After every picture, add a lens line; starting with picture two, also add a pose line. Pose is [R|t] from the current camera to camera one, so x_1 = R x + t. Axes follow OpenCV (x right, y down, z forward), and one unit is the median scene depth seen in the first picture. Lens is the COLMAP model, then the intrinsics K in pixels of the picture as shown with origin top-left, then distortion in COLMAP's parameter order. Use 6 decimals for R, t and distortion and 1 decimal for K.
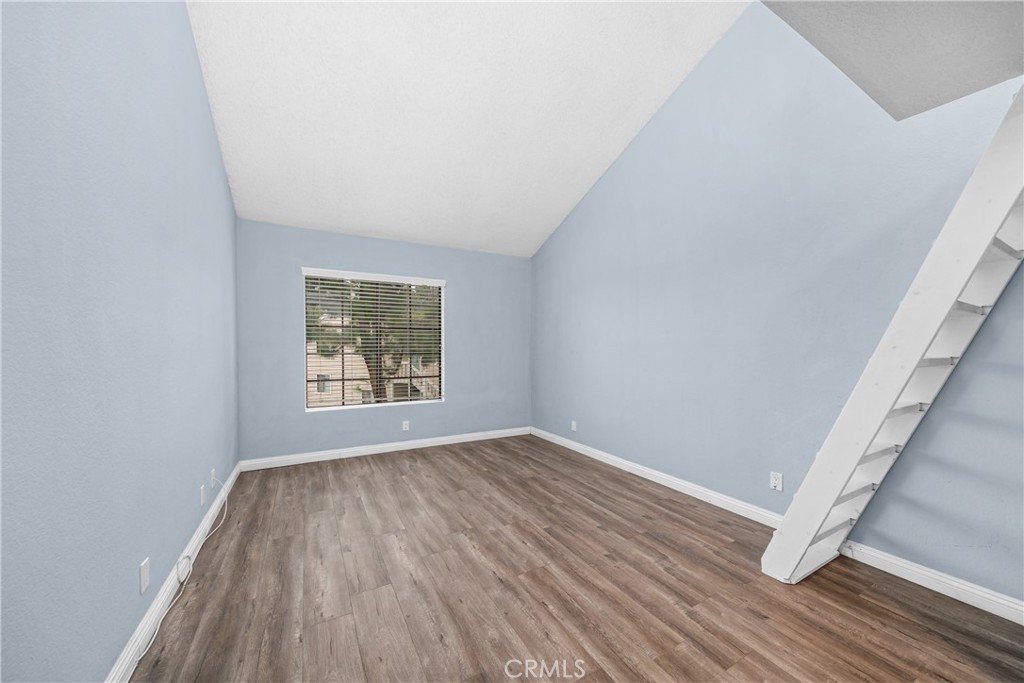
lens RADIAL K [[354.7, 0, 514.8], [0, 354.7, 345.7], [0, 0, 1]] dist [-0.000858, -0.000068]
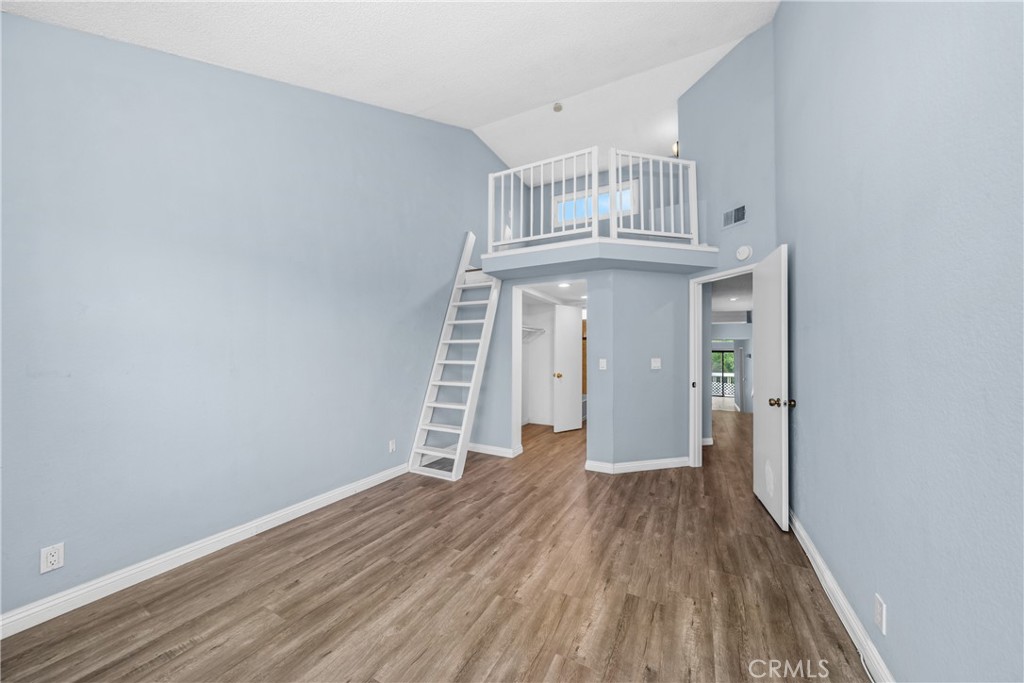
lens RADIAL K [[354.7, 0, 514.8], [0, 354.7, 345.7], [0, 0, 1]] dist [-0.000858, -0.000068]
pose [[-0.535586, 0.009041, 0.844432, -0.798208], [-0.010746, 0.999789, -0.017521, -0.012577], [-0.844412, -0.018459, -0.535376, 1.400948]]
